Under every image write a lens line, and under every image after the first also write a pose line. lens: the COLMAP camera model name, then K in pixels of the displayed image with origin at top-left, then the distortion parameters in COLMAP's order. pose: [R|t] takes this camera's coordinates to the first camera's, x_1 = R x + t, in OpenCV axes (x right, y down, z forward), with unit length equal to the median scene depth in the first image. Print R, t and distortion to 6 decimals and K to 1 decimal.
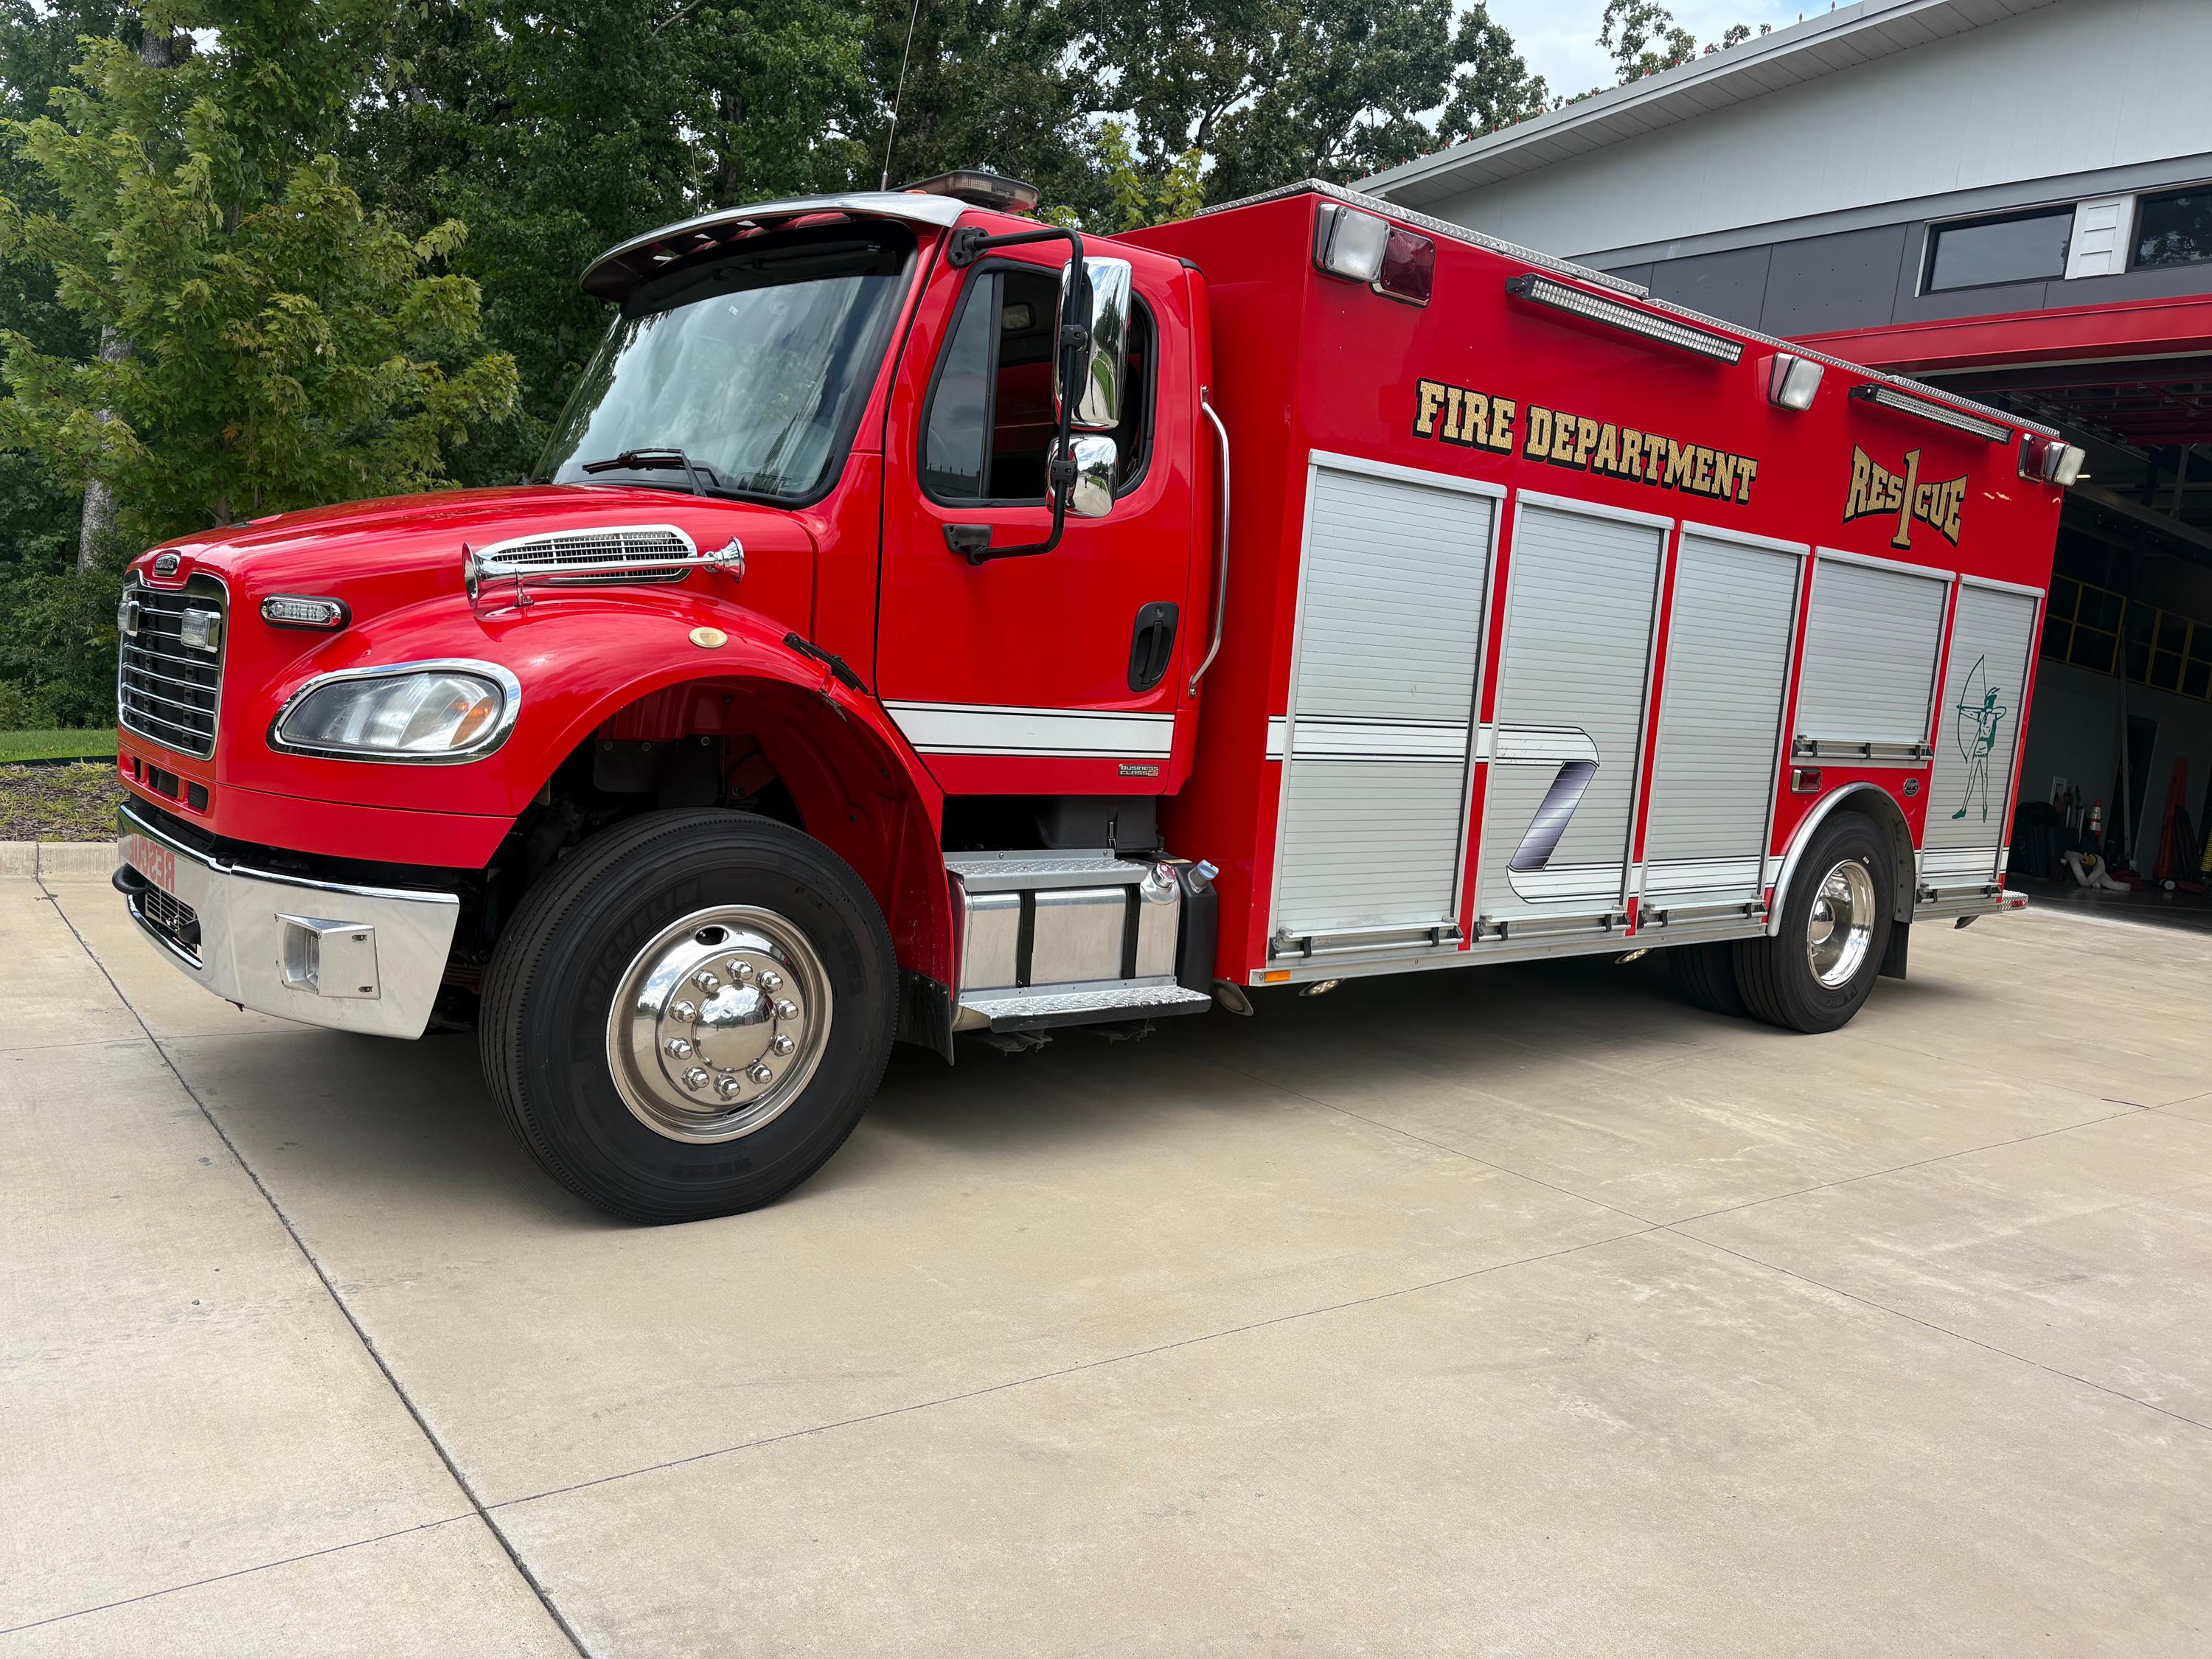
lens RADIAL K [[1576.3, 0, 1102.3], [0, 1576.3, 800.6], [0, 0, 1]] dist [0.003103, 0.000082]
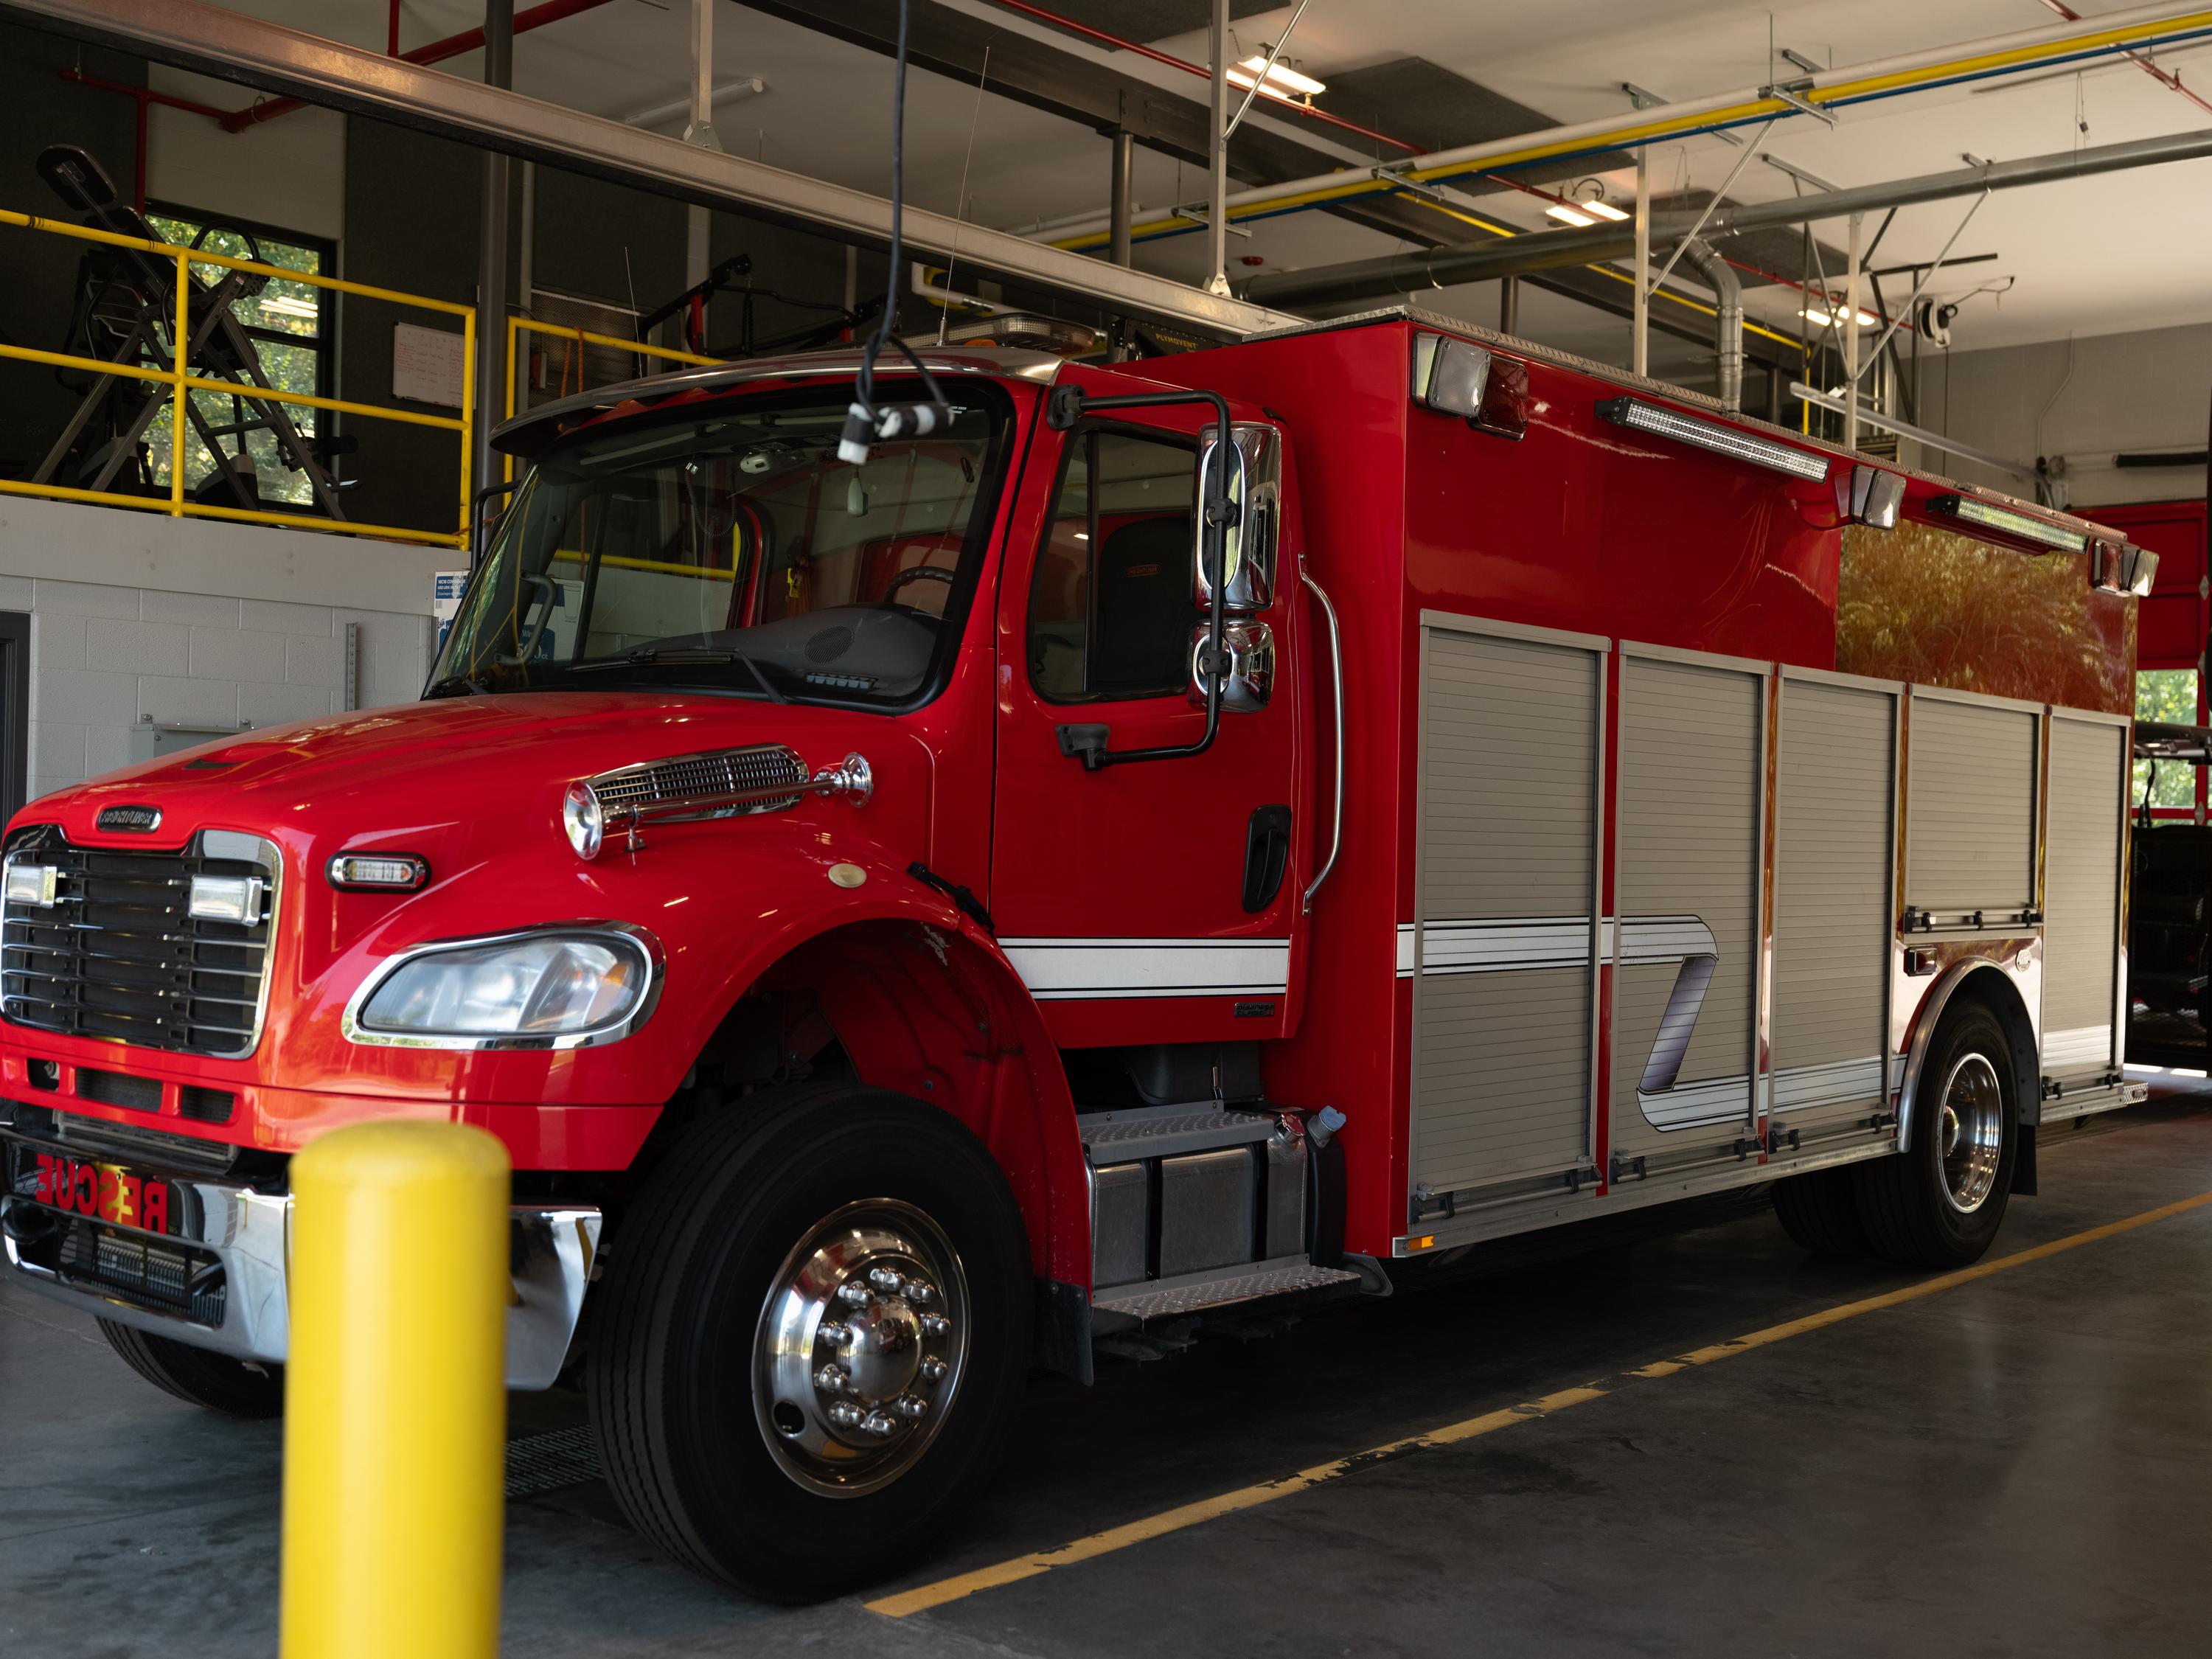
lens RADIAL K [[2433.3, 0, 1106.0], [0, 2433.3, 829.5], [0, 0, 1]] dist [-0.023159, -0.007020]
pose [[0.978013, -0.062597, 0.198926, -0.288436], [0.082143, 0.992405, -0.091570, 0.000953], [-0.191683, 0.105897, 0.975727, -0.221148]]
